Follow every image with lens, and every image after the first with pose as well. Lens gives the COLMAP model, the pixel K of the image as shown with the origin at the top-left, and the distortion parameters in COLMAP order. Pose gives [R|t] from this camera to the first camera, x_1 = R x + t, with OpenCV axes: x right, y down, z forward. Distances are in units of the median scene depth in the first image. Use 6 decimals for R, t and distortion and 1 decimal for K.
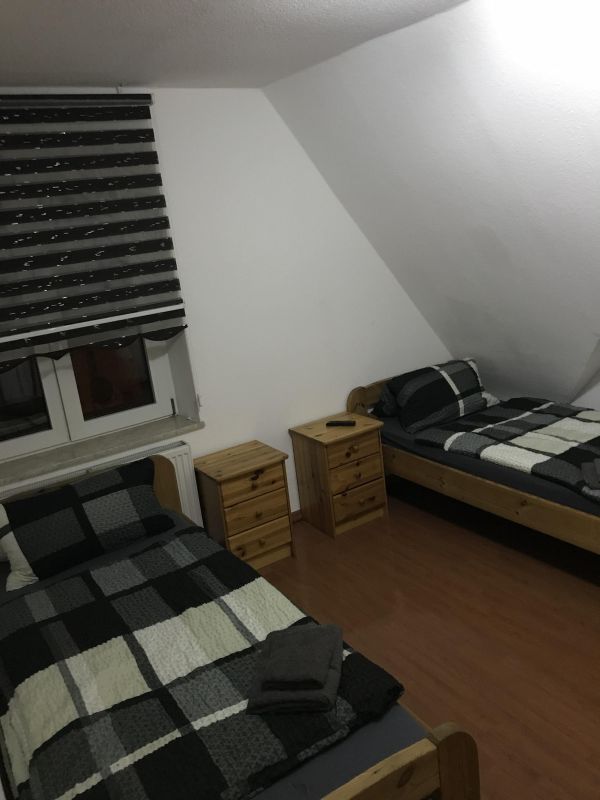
lens RADIAL K [[661.2, 0, 301.1], [0, 661.2, 397.4], [0, 0, 1]] dist [0.022523, 0.015916]
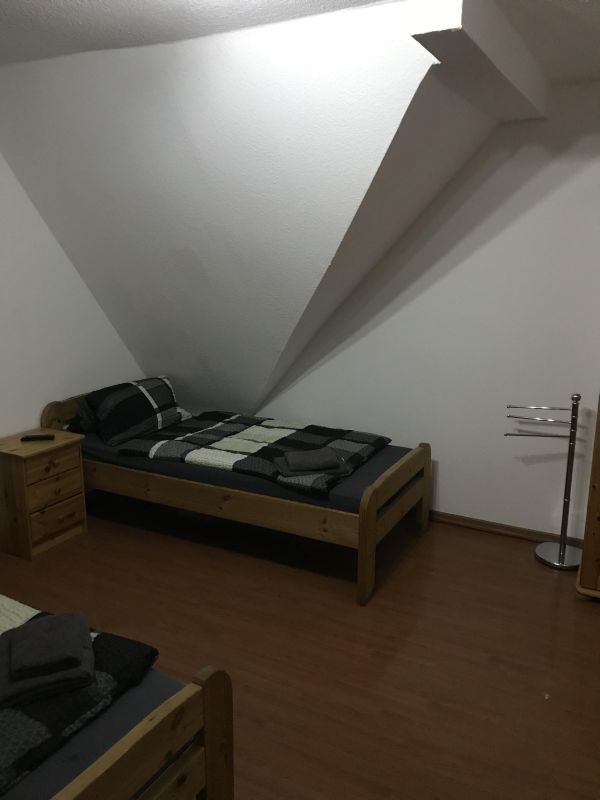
lens RADIAL K [[661.2, 0, 298.3], [0, 661.2, 401.2], [0, 0, 1]] dist [0.022523, 0.015916]
pose [[0.868872, 0.005423, 0.495008, -0.095957], [0.031286, 0.997340, -0.065841, 0.067343], [-0.494048, 0.072694, 0.866390, -0.021409]]
